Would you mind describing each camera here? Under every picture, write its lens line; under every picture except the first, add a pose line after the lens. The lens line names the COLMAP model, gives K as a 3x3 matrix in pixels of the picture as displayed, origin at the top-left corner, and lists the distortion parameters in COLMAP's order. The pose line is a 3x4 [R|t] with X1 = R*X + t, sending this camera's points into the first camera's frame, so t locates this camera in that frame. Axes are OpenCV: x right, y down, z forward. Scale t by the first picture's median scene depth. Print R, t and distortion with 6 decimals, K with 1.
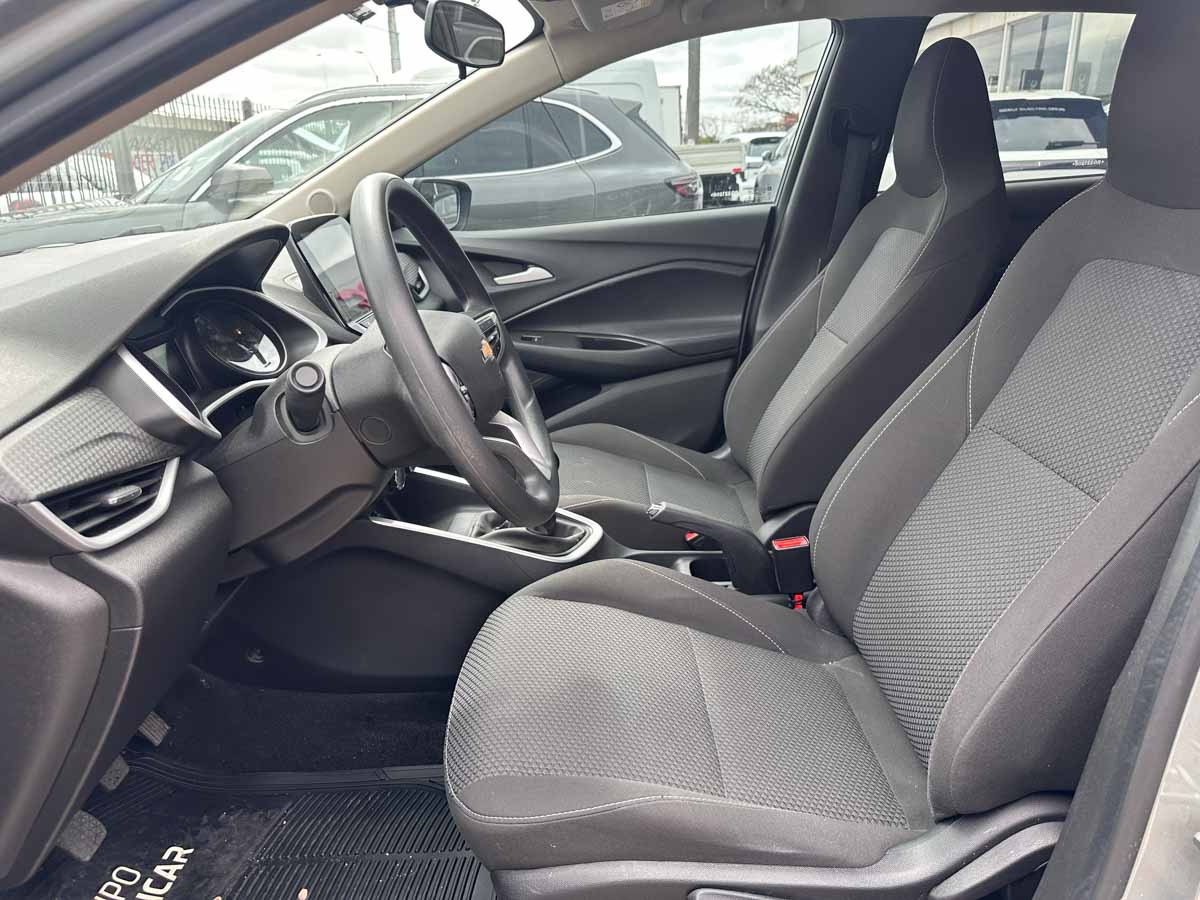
lens RADIAL K [[849.5, 0, 598.1], [0, 849.5, 439.2], [0, 0, 1]] dist [0.001687, -0.007767]
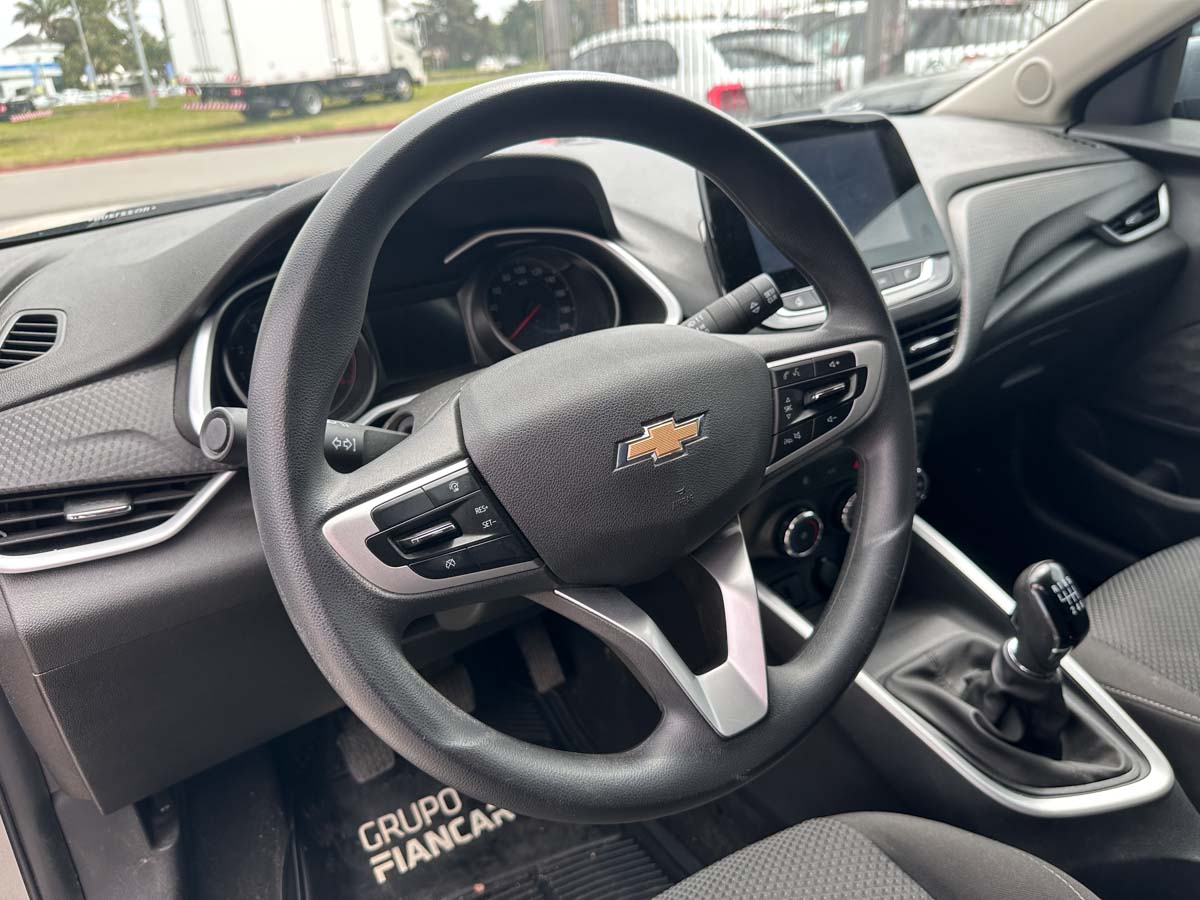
lens RADIAL K [[874.9, 0, 600.0], [0, 874.9, 450.0], [0, 0, 1]] dist [-0.038147, -0.001579]
pose [[0.545861, 0.335555, -0.767749, 0.187716], [-0.209689, 0.941855, 0.262563, -0.181660], [0.811213, 0.017666, 0.584484, 0.538939]]
